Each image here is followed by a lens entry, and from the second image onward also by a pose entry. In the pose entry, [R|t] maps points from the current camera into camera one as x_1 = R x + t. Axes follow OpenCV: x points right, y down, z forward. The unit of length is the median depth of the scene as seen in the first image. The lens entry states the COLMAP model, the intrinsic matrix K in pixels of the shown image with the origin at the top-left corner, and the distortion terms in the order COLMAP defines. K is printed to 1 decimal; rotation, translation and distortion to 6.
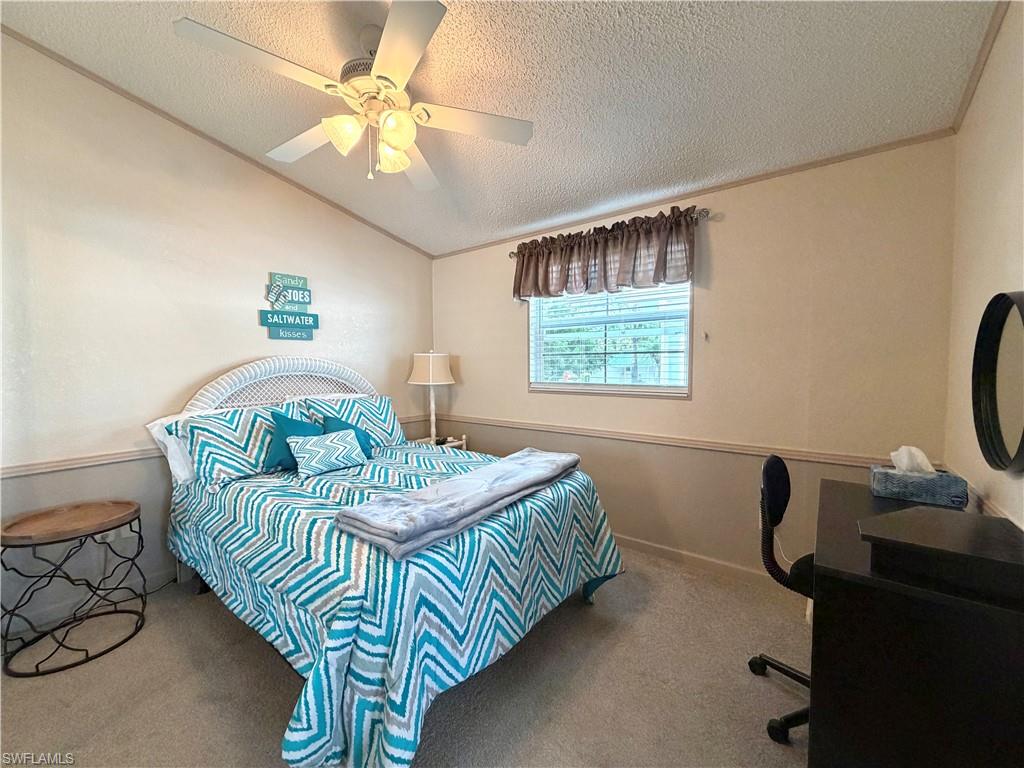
lens RADIAL K [[406.2, 0, 513.1], [0, 406.2, 381.7], [0, 0, 1]] dist [-0.000206, -0.000060]
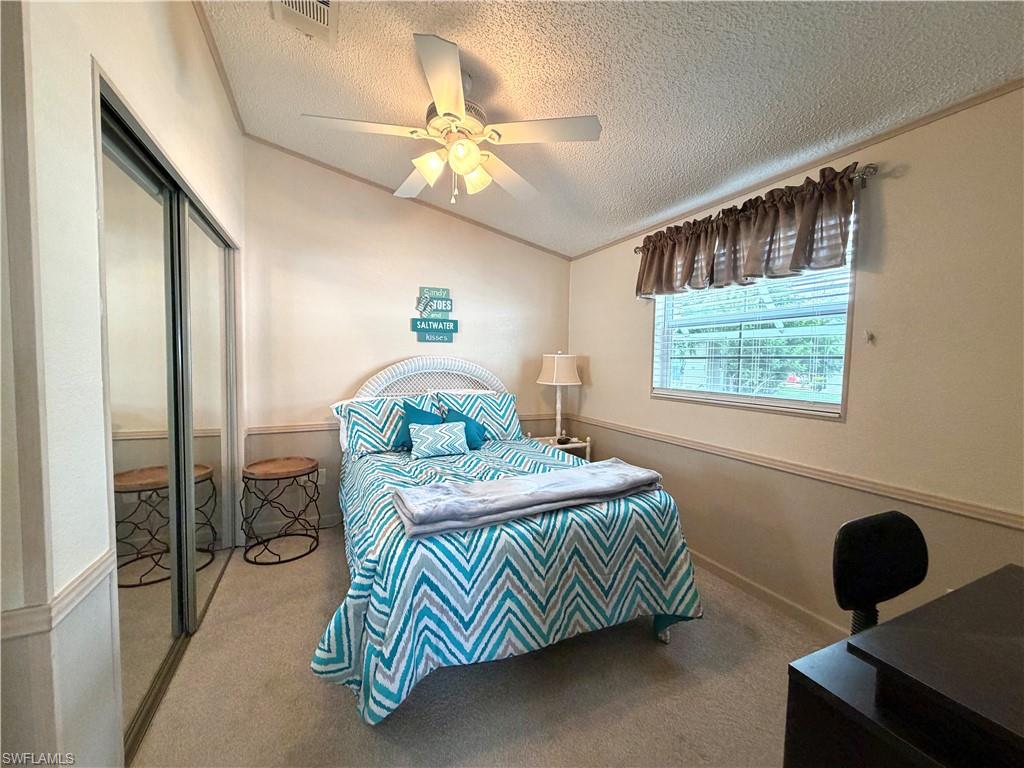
lens RADIAL K [[406.2, 0, 506.3], [0, 406.2, 382.0], [0, 0, 1]] dist [-0.000206, -0.000060]
pose [[0.887718, 0.042375, -0.458433, 0.269662], [-0.038881, 0.999098, 0.017061, -0.022100], [0.458743, 0.002679, 0.888565, 0.053307]]
